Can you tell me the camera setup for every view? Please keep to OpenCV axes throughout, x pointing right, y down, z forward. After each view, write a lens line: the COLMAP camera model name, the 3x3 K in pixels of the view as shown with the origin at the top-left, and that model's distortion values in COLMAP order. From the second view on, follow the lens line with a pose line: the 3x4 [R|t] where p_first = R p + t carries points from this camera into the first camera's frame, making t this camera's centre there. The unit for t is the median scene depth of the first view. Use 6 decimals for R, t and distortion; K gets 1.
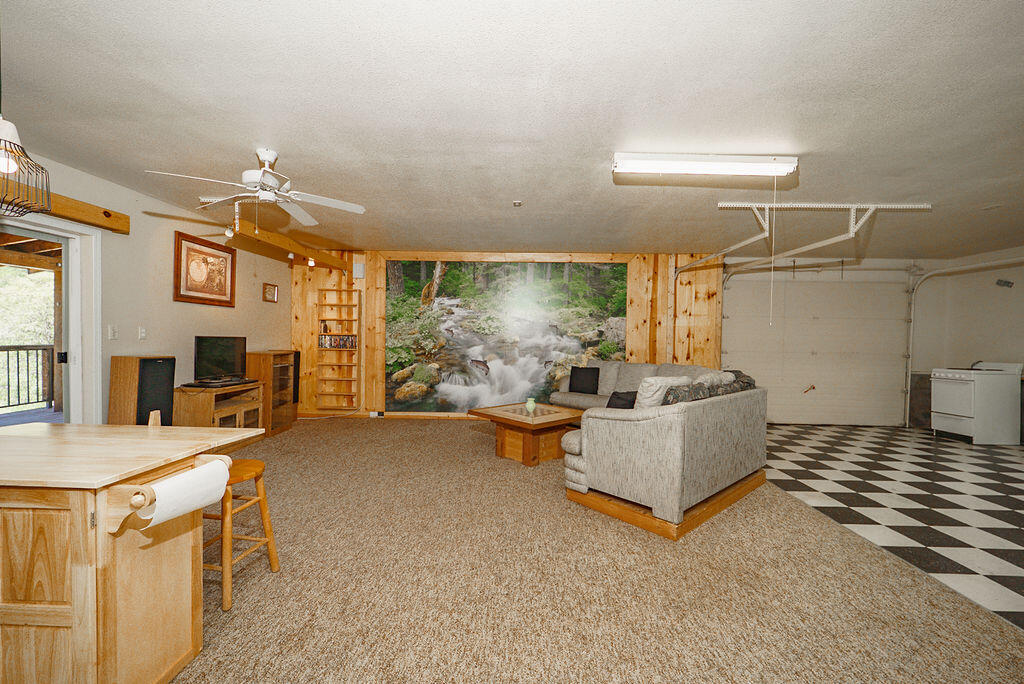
lens RADIAL K [[409.2, 0, 522.2], [0, 409.2, 340.8], [0, 0, 1]] dist [0.001504, -0.001374]
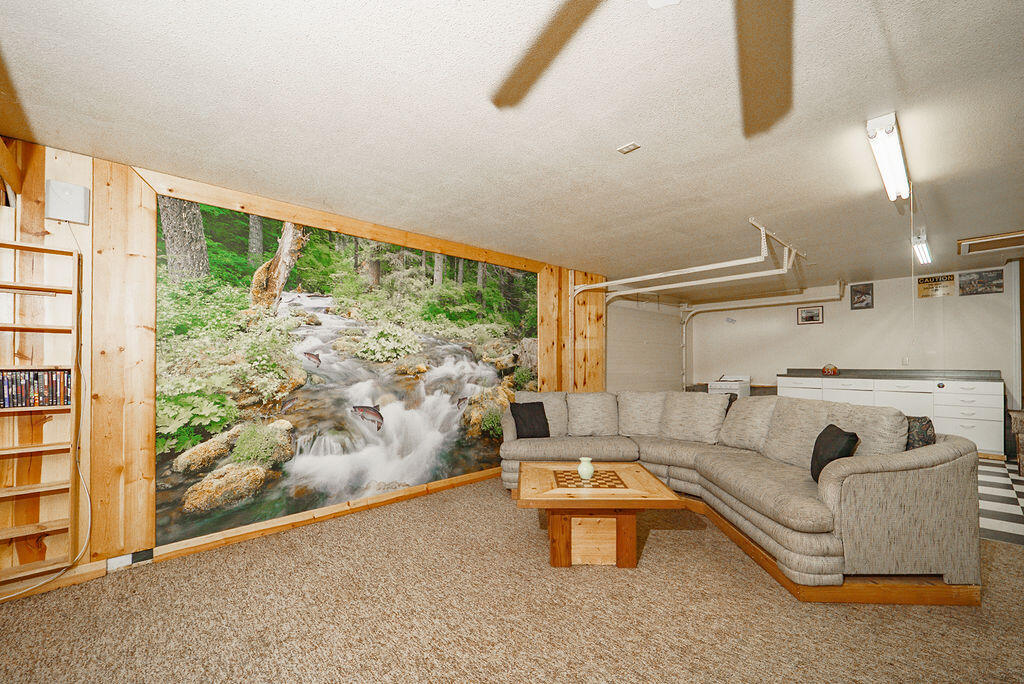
lens RADIAL K [[409.2, 0, 507.9], [0, 409.2, 361.5], [0, 0, 1]] dist [0.001504, -0.001374]
pose [[0.719891, -0.016771, 0.693884, -0.370947], [0.026224, 0.999651, -0.003046, -0.009245], [-0.693591, 0.020389, 0.720080, 0.439894]]
